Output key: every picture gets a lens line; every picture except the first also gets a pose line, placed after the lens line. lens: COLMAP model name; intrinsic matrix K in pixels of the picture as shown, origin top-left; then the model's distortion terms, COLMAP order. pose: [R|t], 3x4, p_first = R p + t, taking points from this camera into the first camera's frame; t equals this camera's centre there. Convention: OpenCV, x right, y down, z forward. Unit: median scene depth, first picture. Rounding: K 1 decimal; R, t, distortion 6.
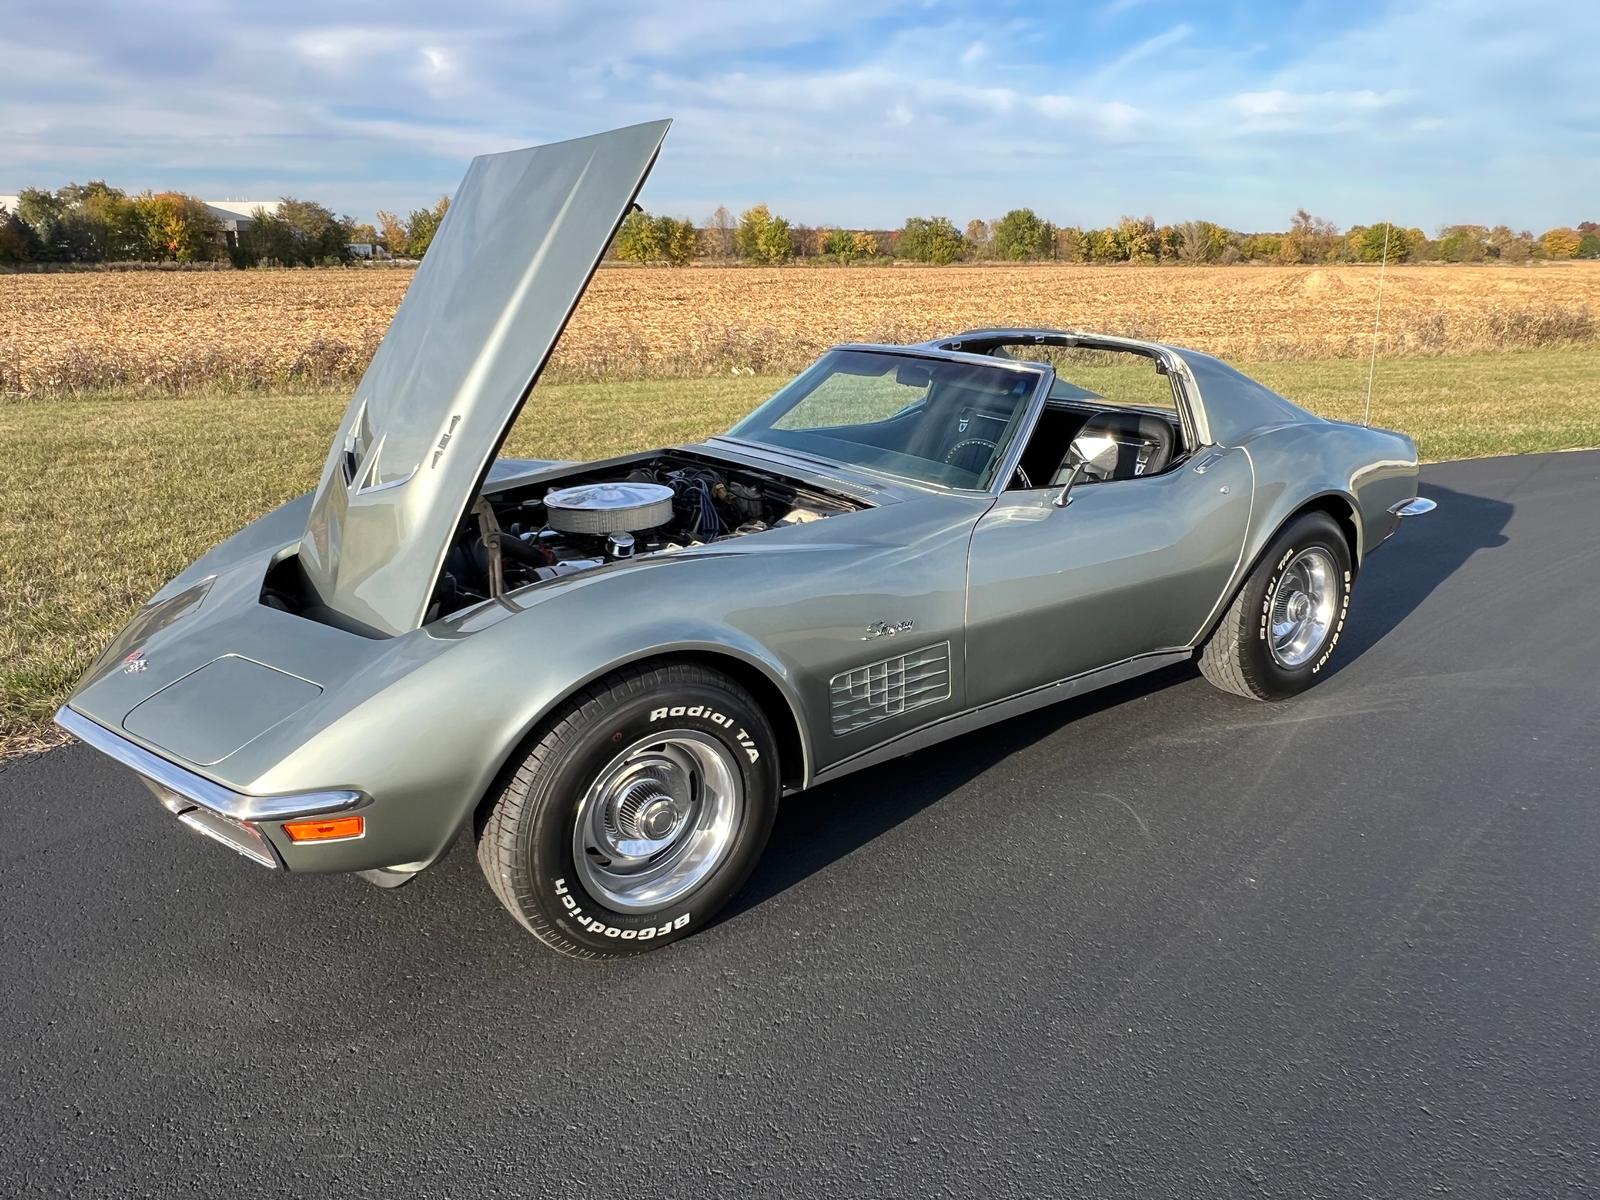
lens RADIAL K [[1158.9, 0, 811.6], [0, 1158.9, 627.4], [0, 0, 1]] dist [-0.002156, 0.029625]
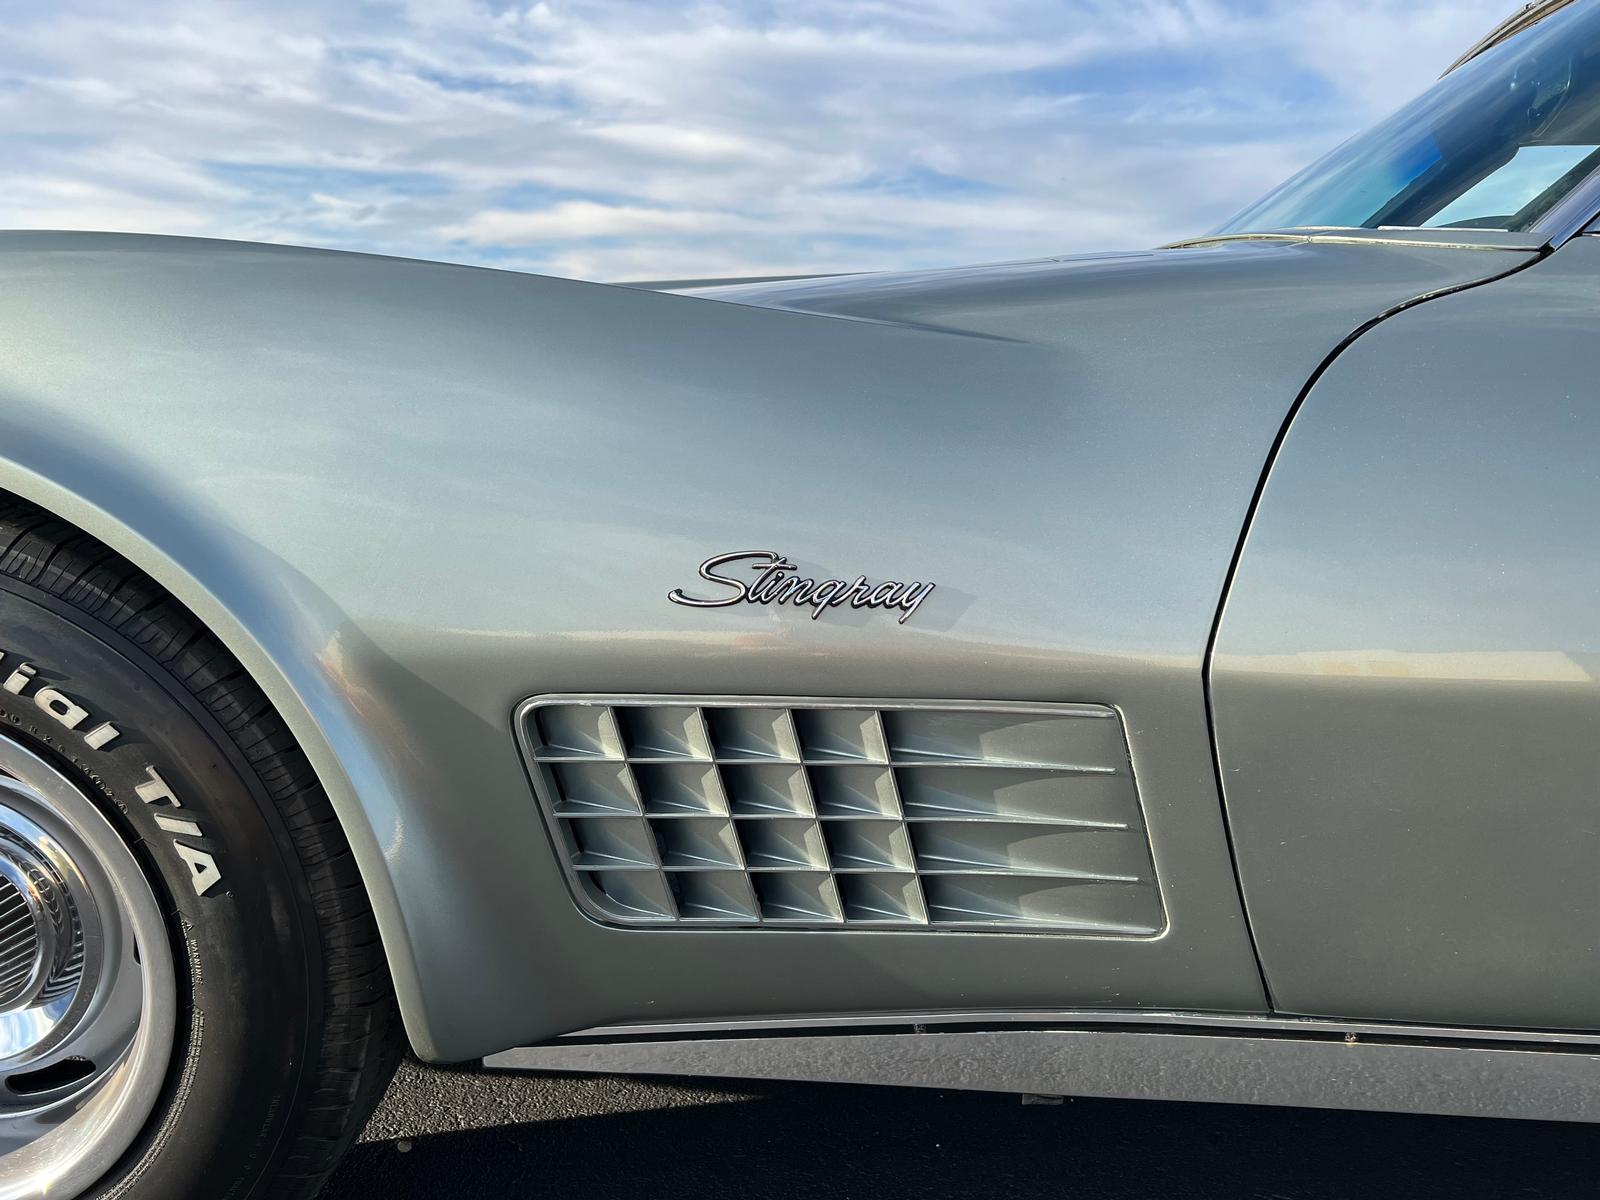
lens RADIAL K [[1278.4, 0, 802.4], [0, 1278.4, 596.1], [0, 0, 1]] dist [0.069523, 0.006298]
pose [[0.727994, 0.112707, -0.676256, 0.103660], [-0.225131, 0.970995, -0.080525, 0.010907], [0.647565, 0.210868, 0.732253, 0.293922]]
